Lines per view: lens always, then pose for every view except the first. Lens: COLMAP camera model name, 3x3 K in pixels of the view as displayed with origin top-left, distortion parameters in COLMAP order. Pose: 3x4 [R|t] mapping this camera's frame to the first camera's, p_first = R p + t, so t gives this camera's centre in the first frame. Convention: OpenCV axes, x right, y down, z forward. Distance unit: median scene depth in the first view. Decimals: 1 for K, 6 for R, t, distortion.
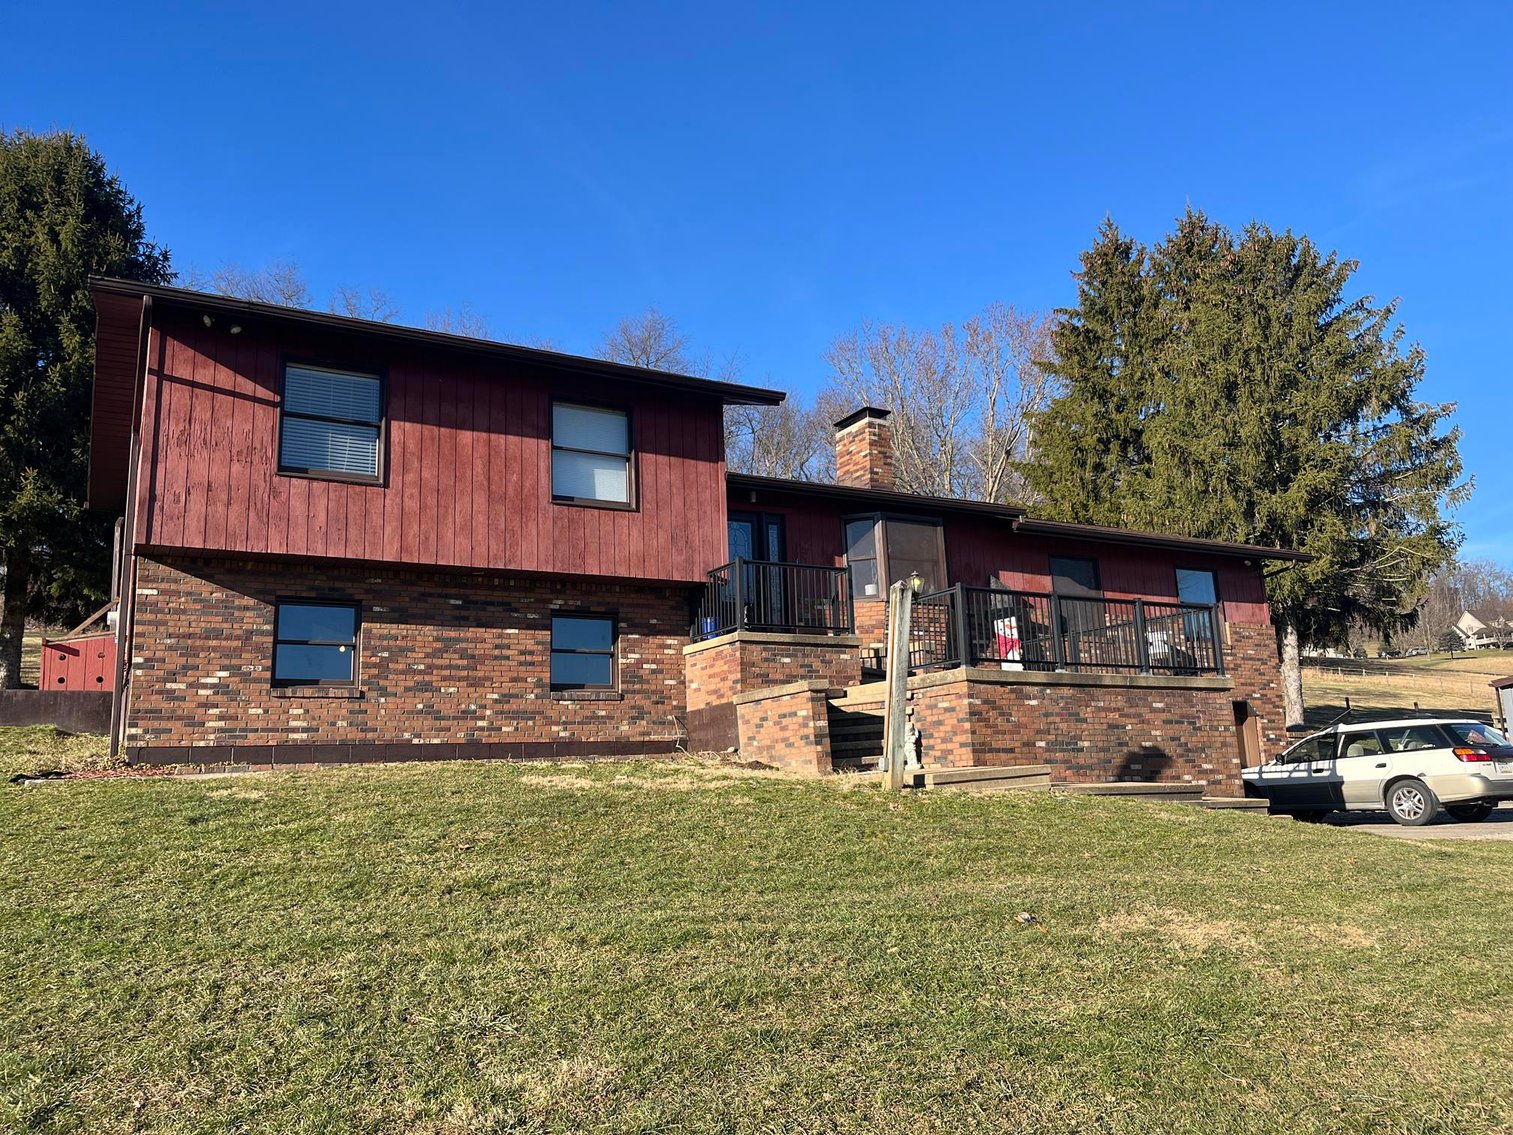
lens RADIAL K [[1142.3, 0, 752.9], [0, 1142.3, 568.3], [0, 0, 1]] dist [0.080673, -0.104796]
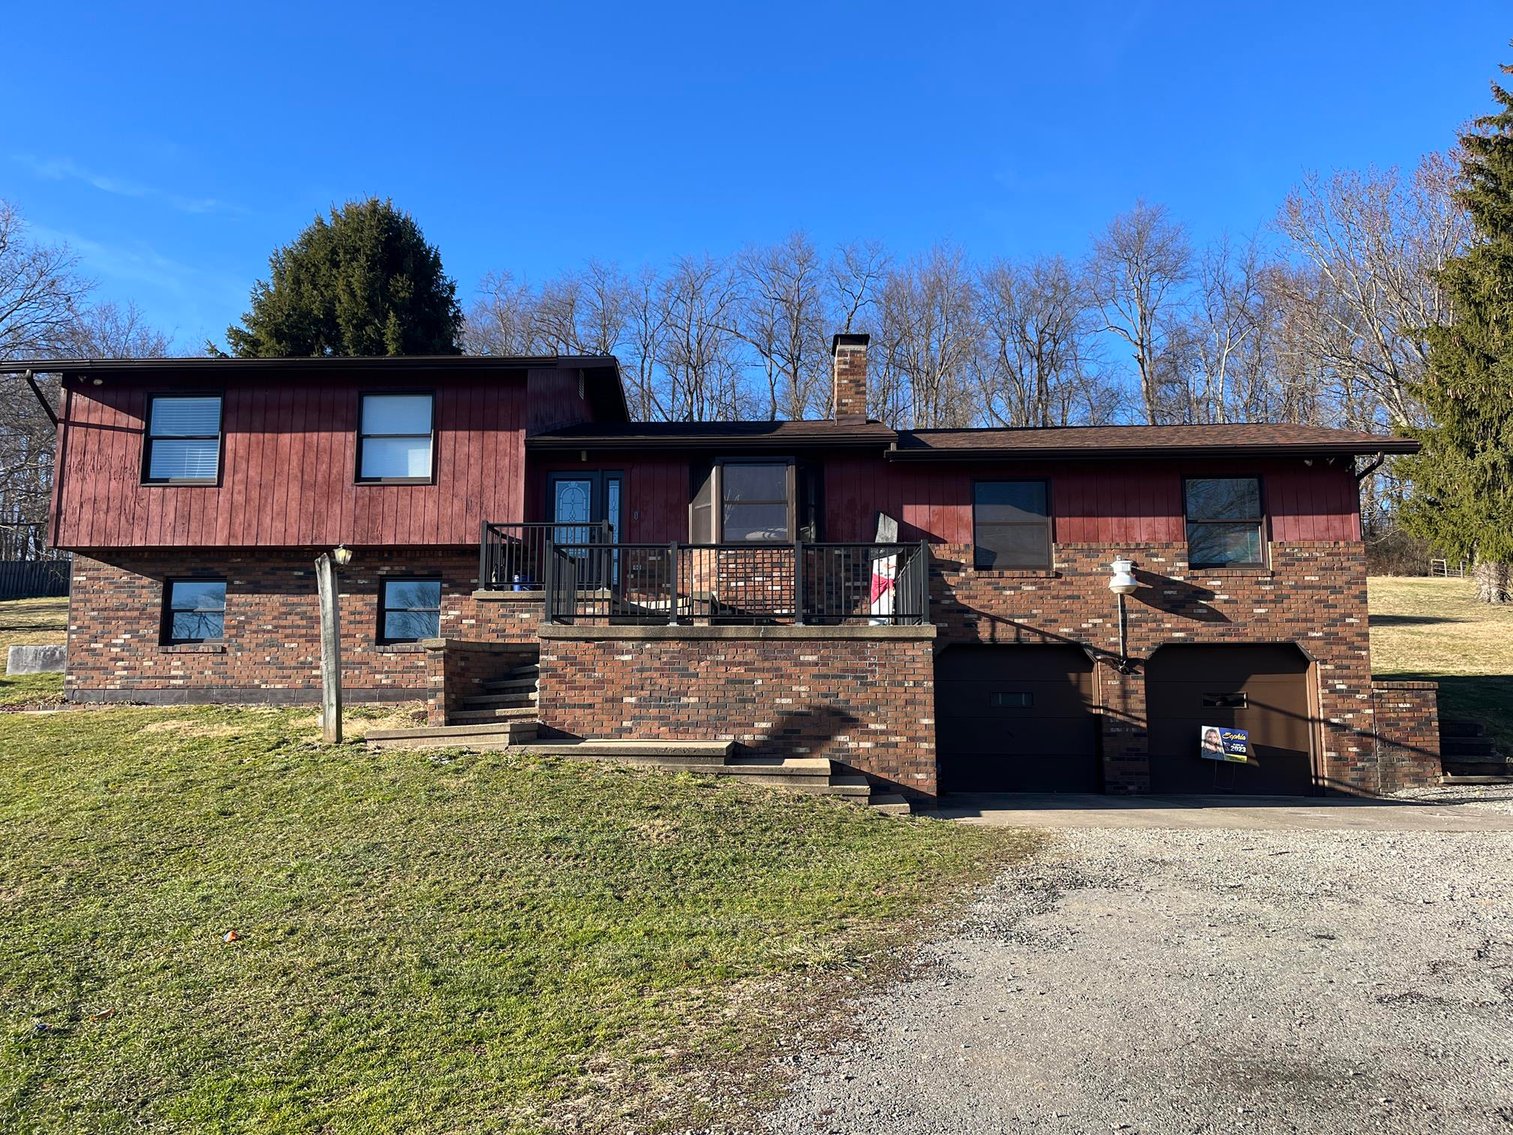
lens RADIAL K [[1142.3, 0, 752.9], [0, 1142.3, 568.3], [0, 0, 1]] dist [0.080673, -0.104796]
pose [[0.841976, -0.038648, -0.538129, 0.825968], [0.074540, 0.996198, 0.045082, 0.004801], [0.534341, -0.078070, 0.841656, 0.232839]]
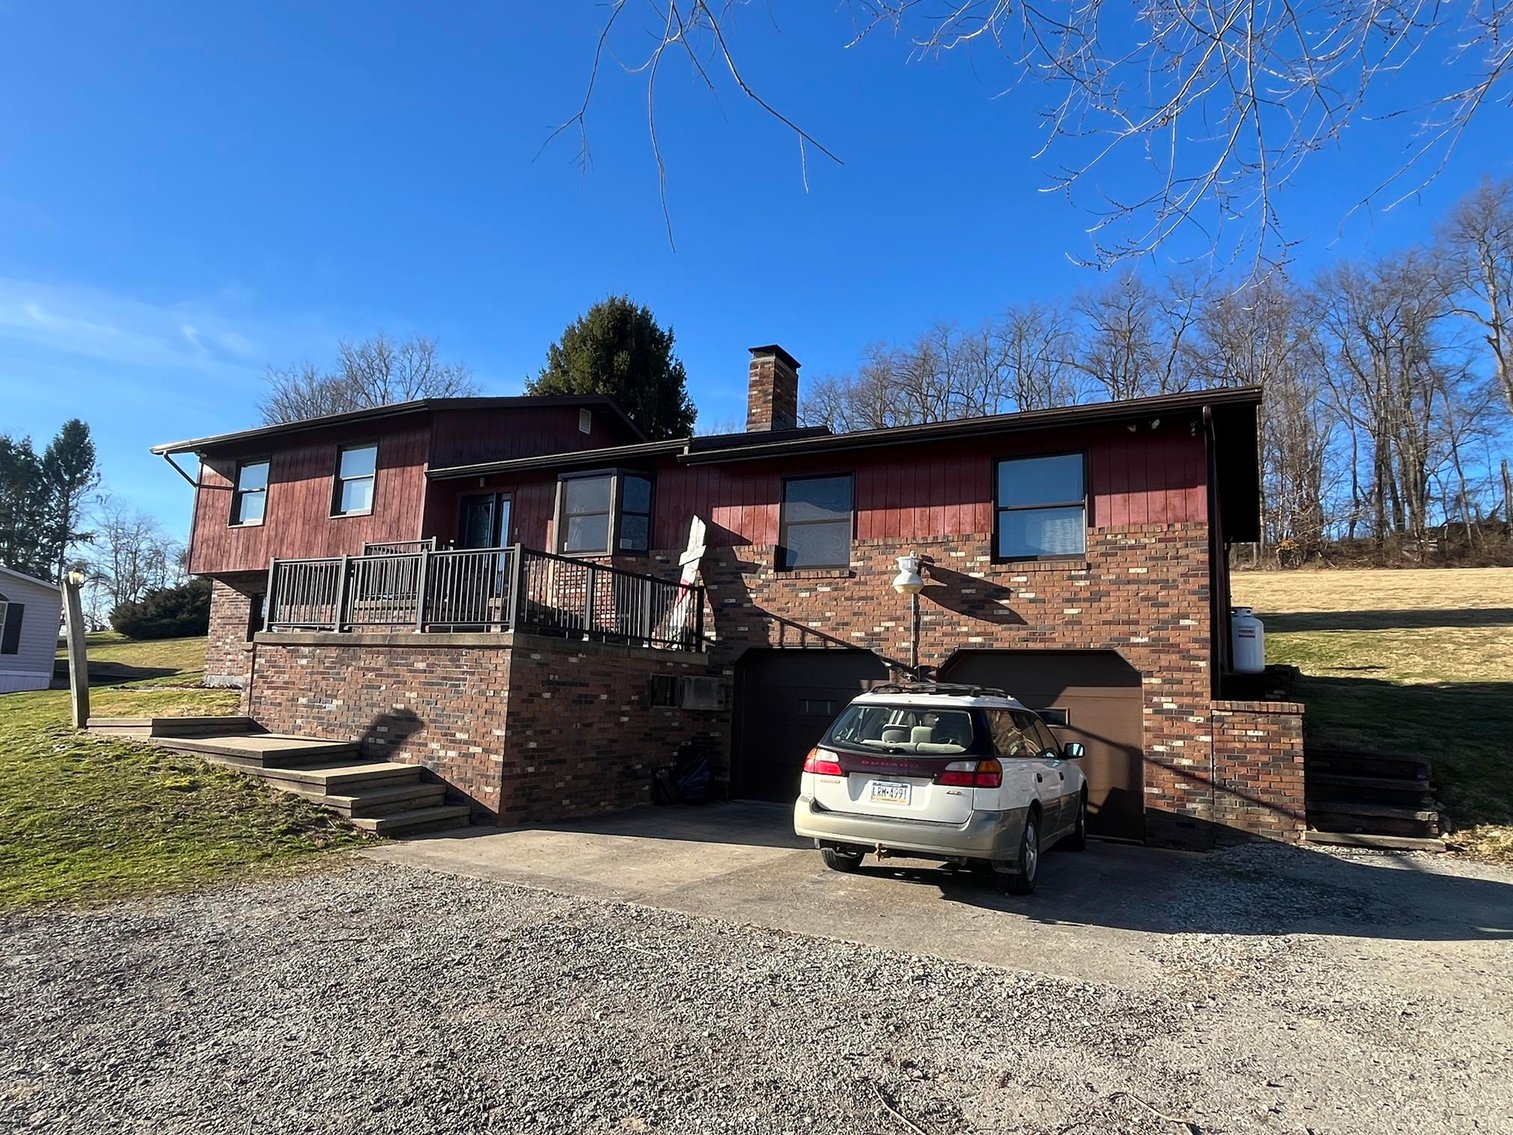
lens RADIAL K [[903.9, 0, 758.8], [0, 903.9, 572.9], [0, 0, 1]] dist [-0.000305, -0.001595]
pose [[0.523849, -0.060512, -0.849659, 1.145146], [0.112628, 0.993636, -0.001327, 0.079493], [0.844332, -0.095000, 0.527331, 0.881592]]
